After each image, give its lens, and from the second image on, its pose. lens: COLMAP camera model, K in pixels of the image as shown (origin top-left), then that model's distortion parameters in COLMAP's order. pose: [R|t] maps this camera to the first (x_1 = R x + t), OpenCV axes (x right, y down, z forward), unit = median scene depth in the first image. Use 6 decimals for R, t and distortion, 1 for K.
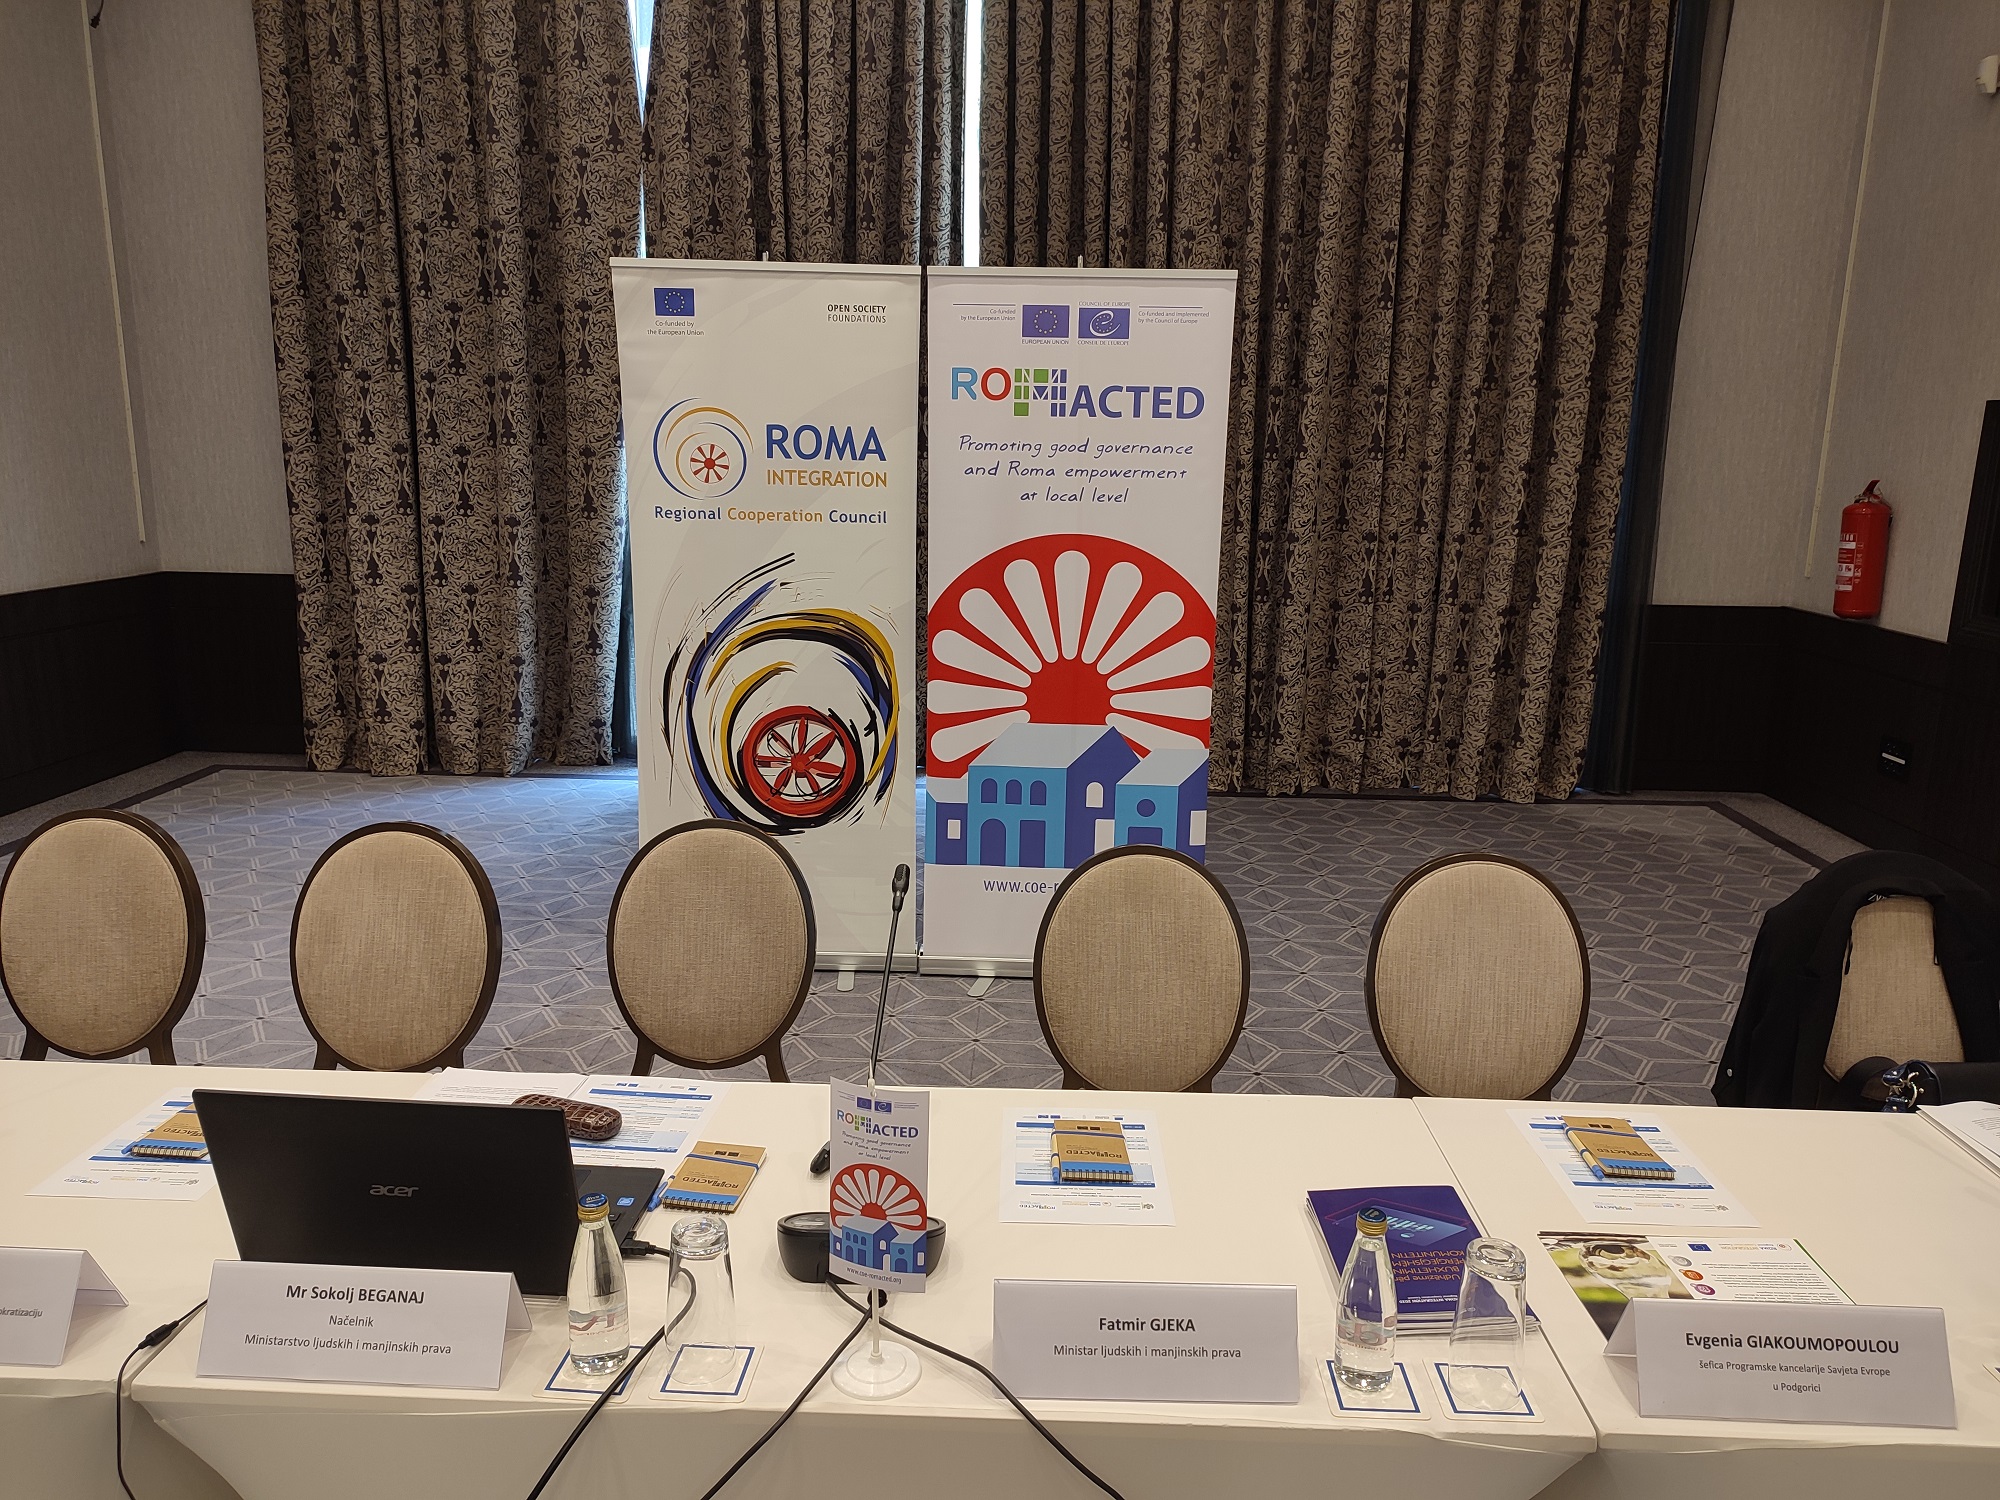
lens RADIAL K [[1426.6, 0, 1003.0], [0, 1426.6, 750.2], [0, 0, 1]] dist [0.059200, -0.064738]
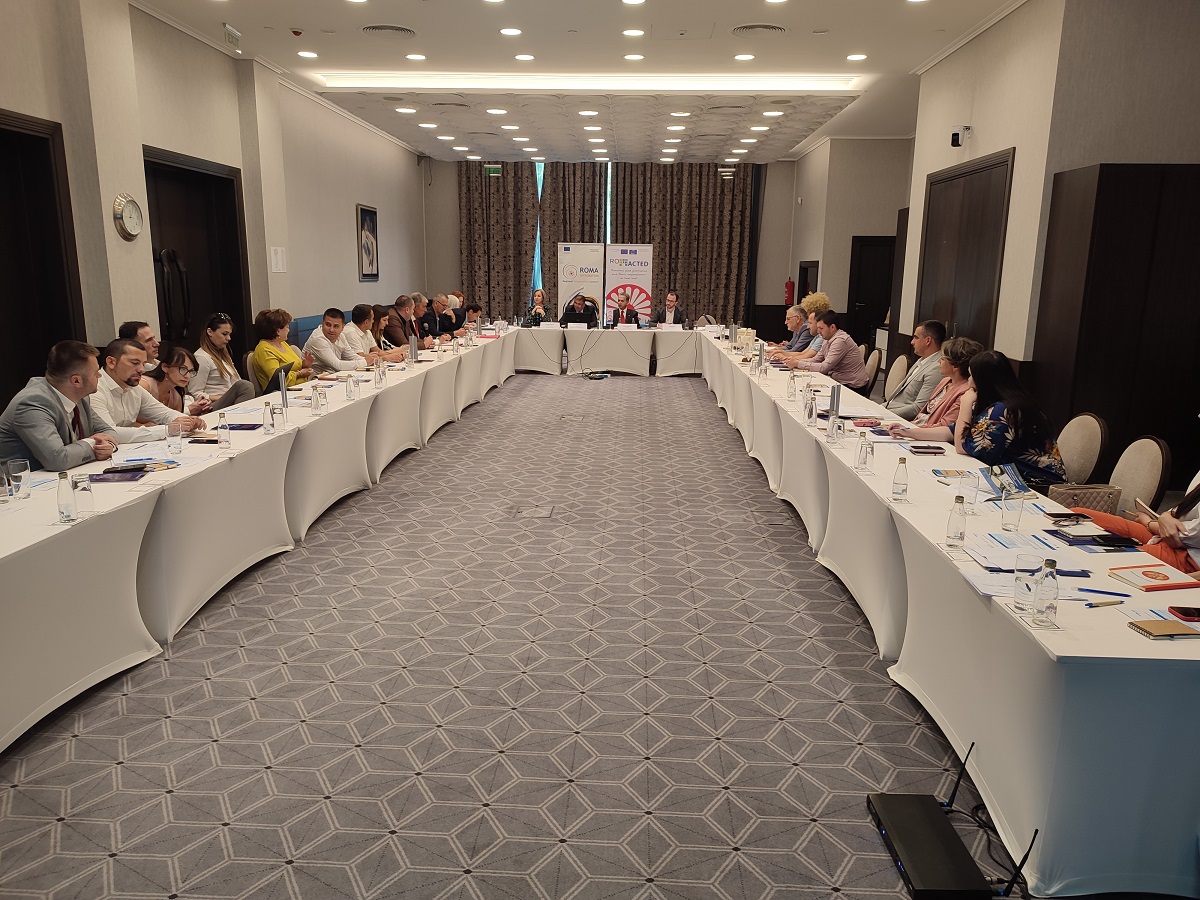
lens RADIAL K [[856.0, 0, 601.8], [0, 856.0, 450.1], [0, 0, 1]] dist [0.059200, -0.064738]
pose [[0.999988, -0.004278, 0.002226, -0.054993], [0.004285, 0.999985, -0.003307, 0.399650], [-0.002212, 0.003317, 0.999992, -1.878912]]
